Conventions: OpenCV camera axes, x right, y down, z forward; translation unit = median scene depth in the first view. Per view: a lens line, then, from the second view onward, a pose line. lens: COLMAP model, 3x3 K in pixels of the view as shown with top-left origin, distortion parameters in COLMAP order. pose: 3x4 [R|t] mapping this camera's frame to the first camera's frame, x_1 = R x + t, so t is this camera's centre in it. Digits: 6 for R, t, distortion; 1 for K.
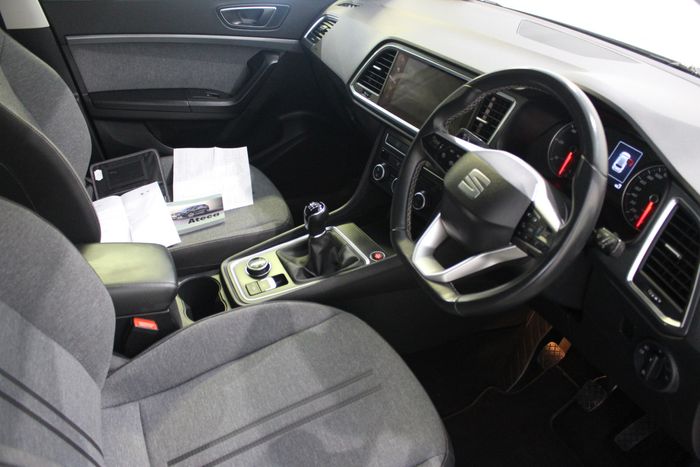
lens RADIAL K [[644.4, 0, 350.0], [0, 644.4, 233.5], [0, 0, 1]] dist [-0.112327, 0.015586]
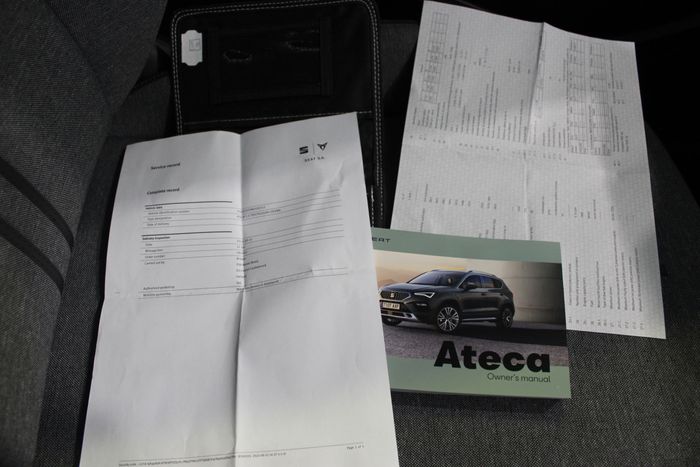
lens RADIAL K [[644.4, 0, 350.0], [0, 644.4, 233.5], [0, 0, 1]] dist [-0.112327, 0.015586]
pose [[0.942799, 0.296320, -0.152722, -0.251043], [-0.211894, 0.886356, 0.411673, -0.169389], [0.257353, -0.355764, 0.898444, 0.721938]]
